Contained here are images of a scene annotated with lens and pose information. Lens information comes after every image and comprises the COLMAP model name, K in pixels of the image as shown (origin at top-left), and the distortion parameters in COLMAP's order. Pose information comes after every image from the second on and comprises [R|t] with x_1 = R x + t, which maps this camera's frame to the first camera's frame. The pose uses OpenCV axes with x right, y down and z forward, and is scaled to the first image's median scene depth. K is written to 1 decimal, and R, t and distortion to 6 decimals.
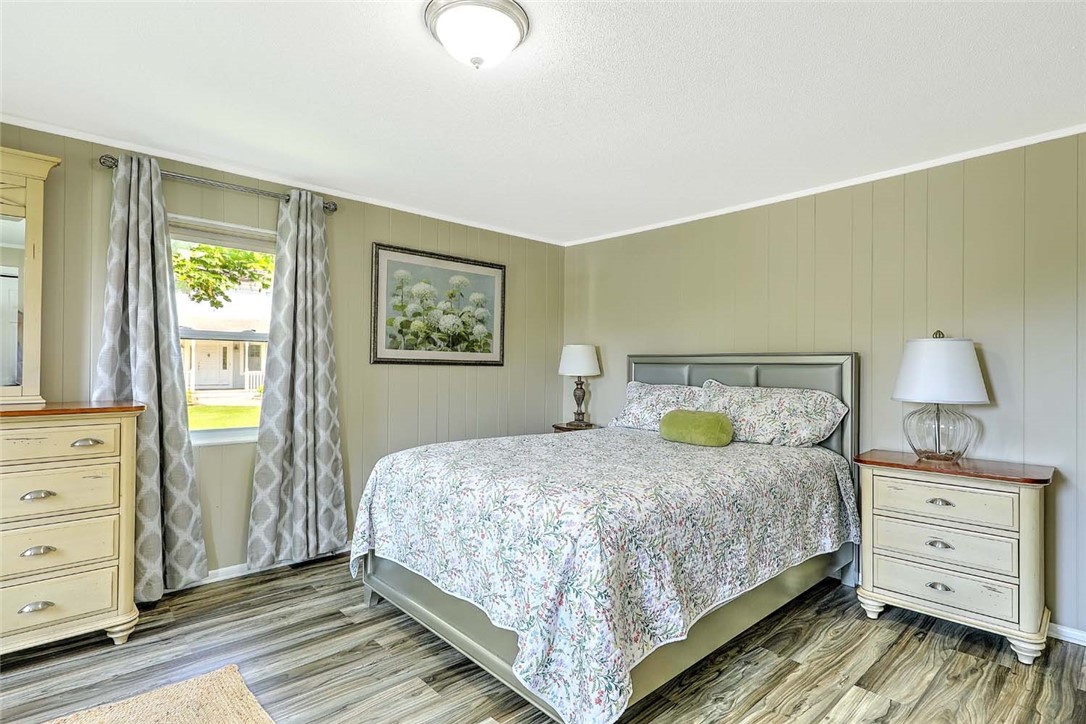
lens RADIAL K [[547.6, 0, 543.0], [0, 547.6, 362.0], [0, 0, 1]] dist [0.012350, -0.000375]
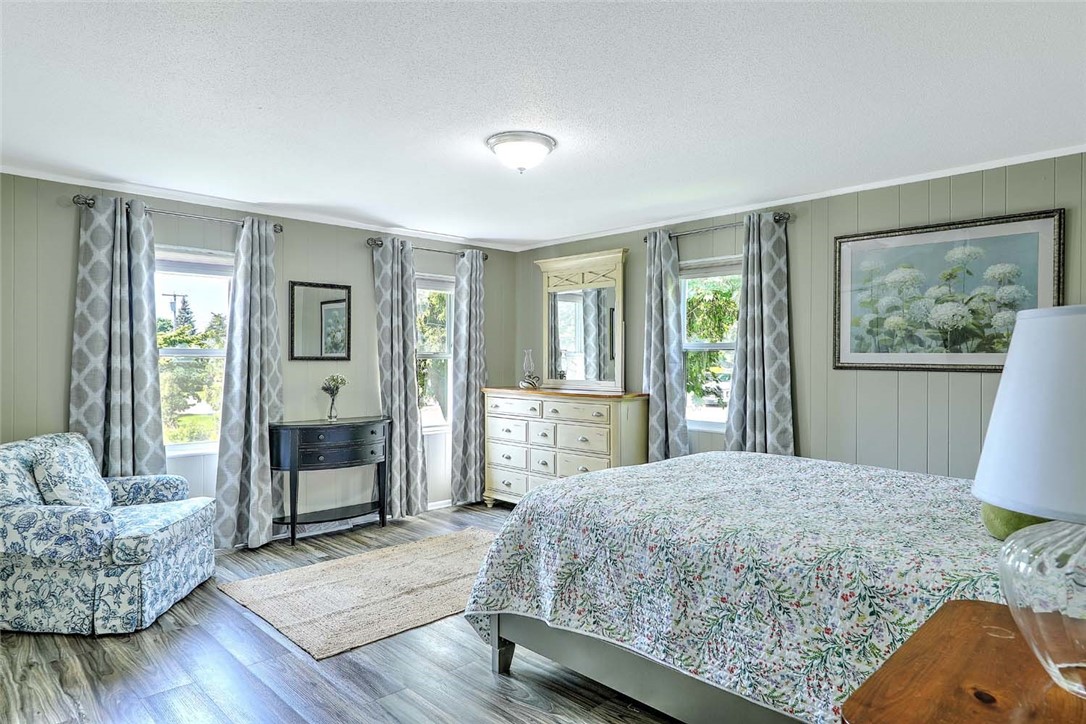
lens RADIAL K [[676.8, 0, 543.0], [0, 676.8, 362.0], [0, 0, 1]] dist [0.001826, 0.000425]
pose [[0.008448, -0.004757, -0.999953, 0.778551], [0.006456, 0.999968, -0.004702, -0.006569], [0.999943, -0.006416, 0.008478, 0.475803]]
